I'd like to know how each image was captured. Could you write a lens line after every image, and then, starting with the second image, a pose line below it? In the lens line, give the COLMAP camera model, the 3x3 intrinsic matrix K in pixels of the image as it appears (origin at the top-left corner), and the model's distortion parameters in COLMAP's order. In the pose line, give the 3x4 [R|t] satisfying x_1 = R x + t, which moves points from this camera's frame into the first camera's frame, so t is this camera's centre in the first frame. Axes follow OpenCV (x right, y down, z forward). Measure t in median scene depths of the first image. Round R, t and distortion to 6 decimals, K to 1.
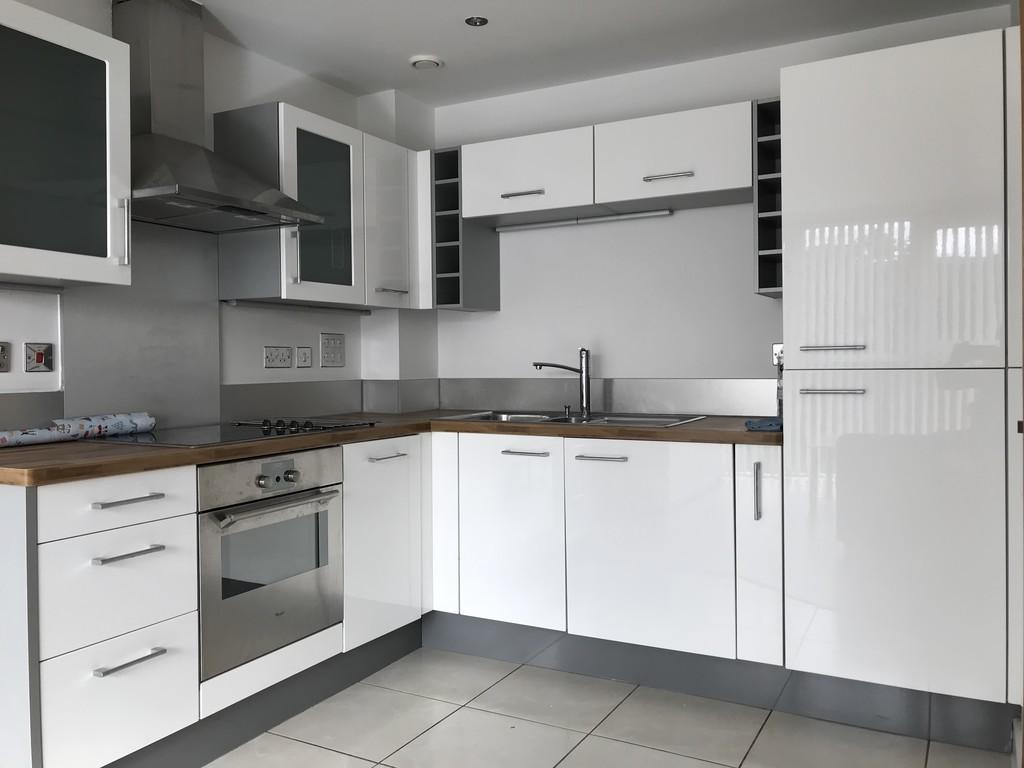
lens RADIAL K [[841.7, 0, 512.0], [0, 841.7, 384.0], [0, 0, 1]] dist [0.073516, 0.000012]
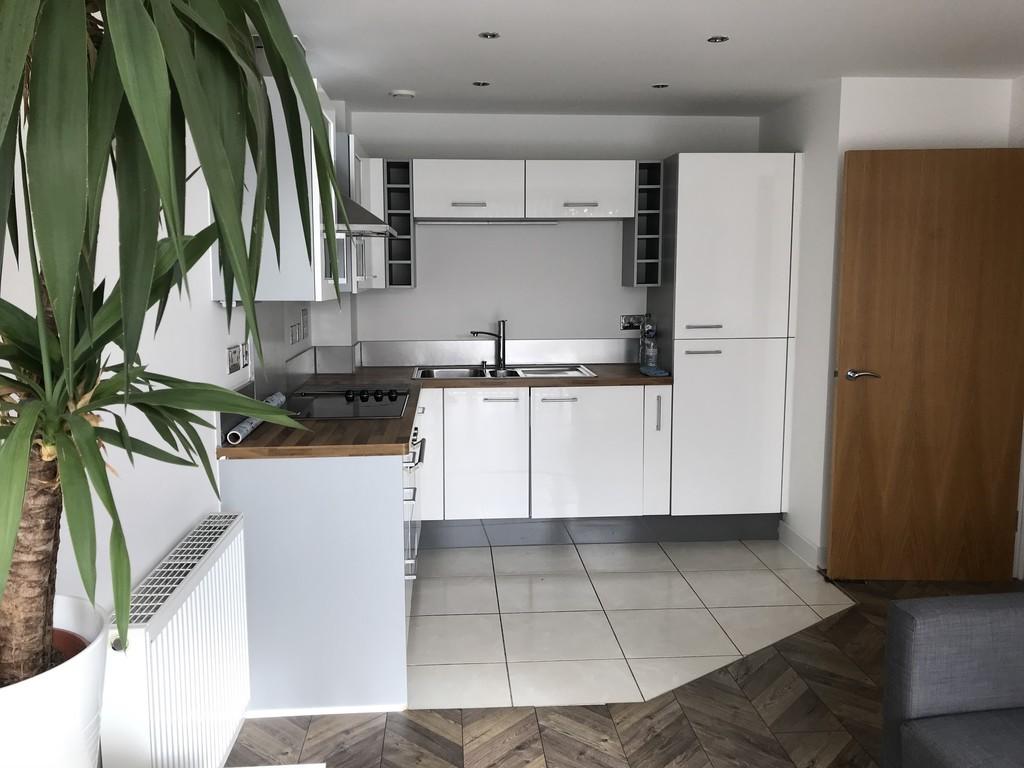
lens RADIAL K [[841.7, 0, 512.0], [0, 841.7, 384.0], [0, 0, 1]] dist [0.073516, 0.000012]
pose [[0.842590, -0.065745, 0.534527, -0.673913], [0.008921, 0.994088, 0.108207, -0.089978], [-0.538481, -0.086405, 0.838196, -0.174768]]
